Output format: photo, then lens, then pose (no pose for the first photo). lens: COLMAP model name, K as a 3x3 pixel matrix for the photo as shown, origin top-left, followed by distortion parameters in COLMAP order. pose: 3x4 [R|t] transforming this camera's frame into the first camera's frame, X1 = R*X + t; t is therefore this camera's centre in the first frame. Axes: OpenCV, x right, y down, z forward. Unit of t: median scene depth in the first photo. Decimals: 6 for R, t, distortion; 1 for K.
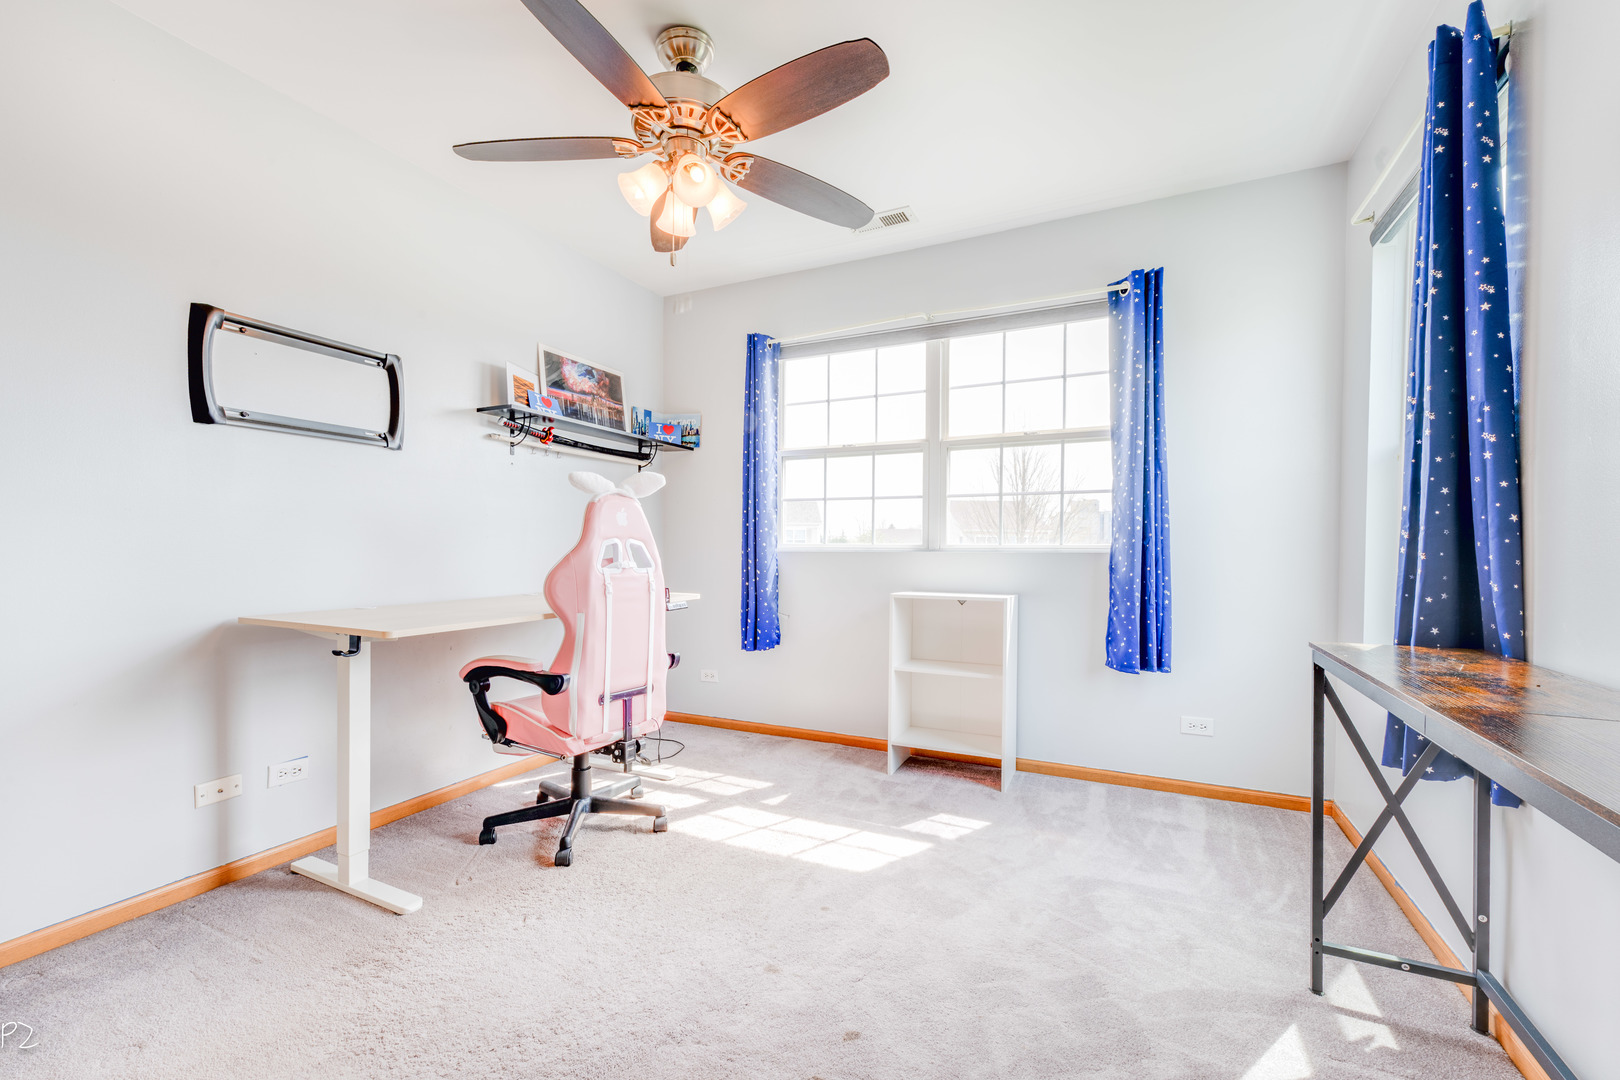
lens RADIAL K [[642.5, 0, 813.3], [0, 642.5, 531.0], [0, 0, 1]] dist [0.000486, -0.000032]
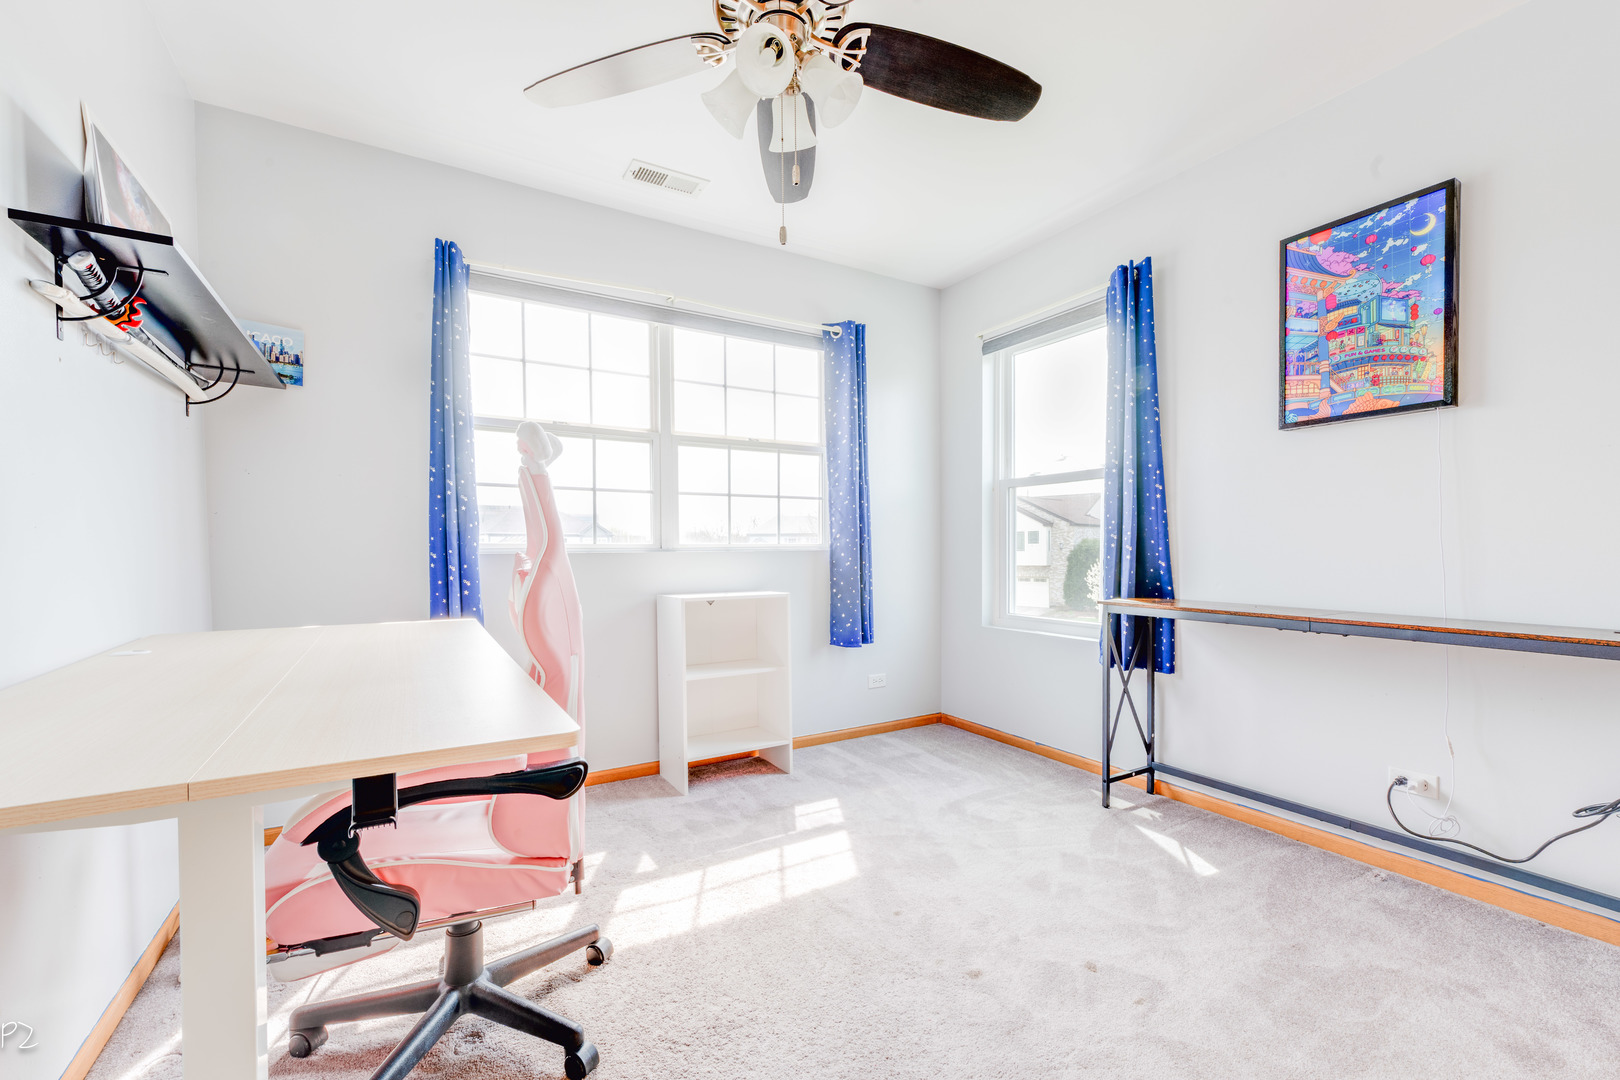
lens RADIAL K [[640.8, 0, 810.0], [0, 640.8, 540.0], [0, 0, 1]] dist [0.006243, 0.000045]
pose [[0.580381, 0.001466, 0.814344, -0.537127], [-0.013845, 0.999872, 0.008067, 0.005683], [-0.814228, -0.015957, 0.580326, 0.342100]]
